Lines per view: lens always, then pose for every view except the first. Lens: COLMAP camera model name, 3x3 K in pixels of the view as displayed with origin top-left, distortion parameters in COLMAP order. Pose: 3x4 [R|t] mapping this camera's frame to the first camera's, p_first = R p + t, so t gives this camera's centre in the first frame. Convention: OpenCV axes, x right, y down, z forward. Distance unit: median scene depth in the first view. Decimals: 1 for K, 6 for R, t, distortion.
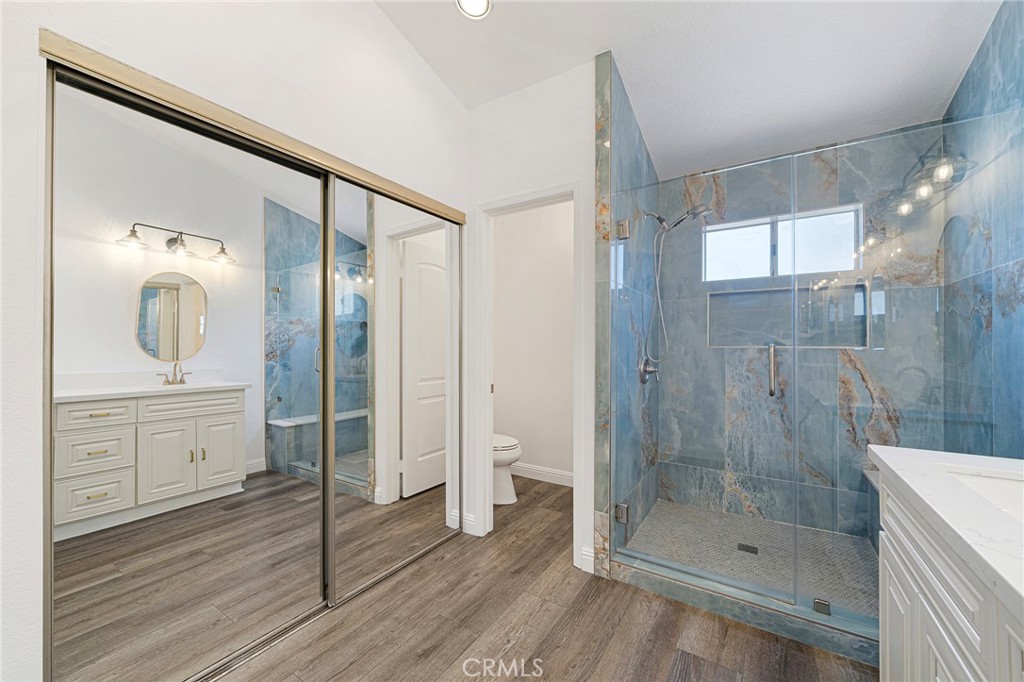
lens RADIAL K [[397.7, 0, 511.0], [0, 397.7, 343.2], [0, 0, 1]] dist [0.001715, 0.000076]
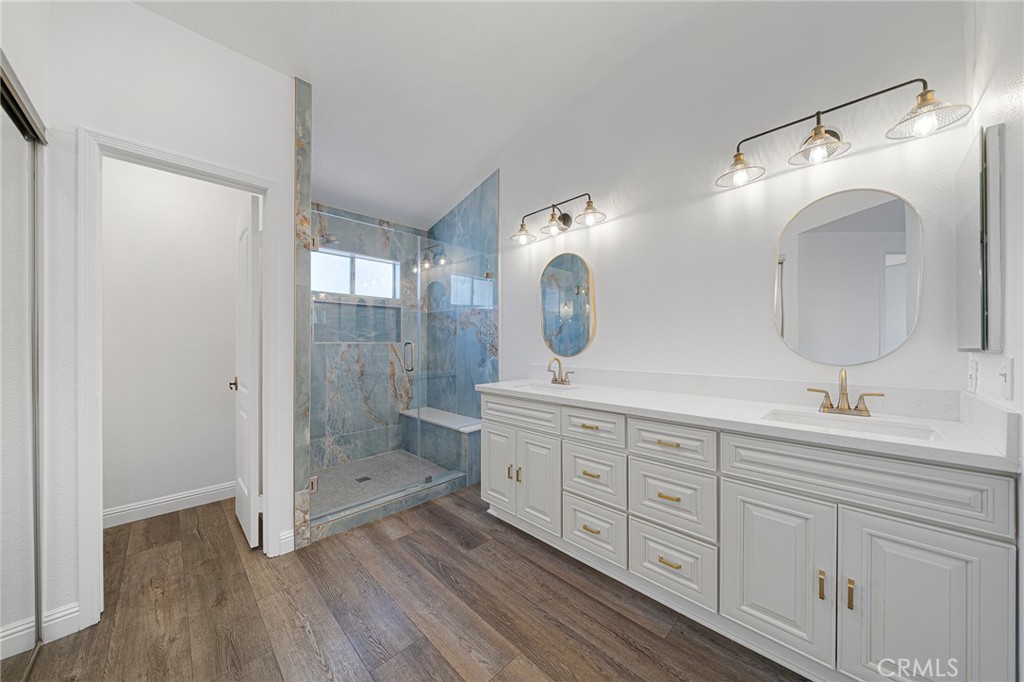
lens RADIAL K [[341.2, 0, 512.0], [0, 341.2, 341.0], [0, 0, 1]] dist [-0.000830, -0.000107]
pose [[0.208156, 0.002670, 0.978092, -0.584202], [-0.006811, 0.999976, -0.001280, 0.000388], [-0.978072, -0.006395, 0.208170, 0.220120]]
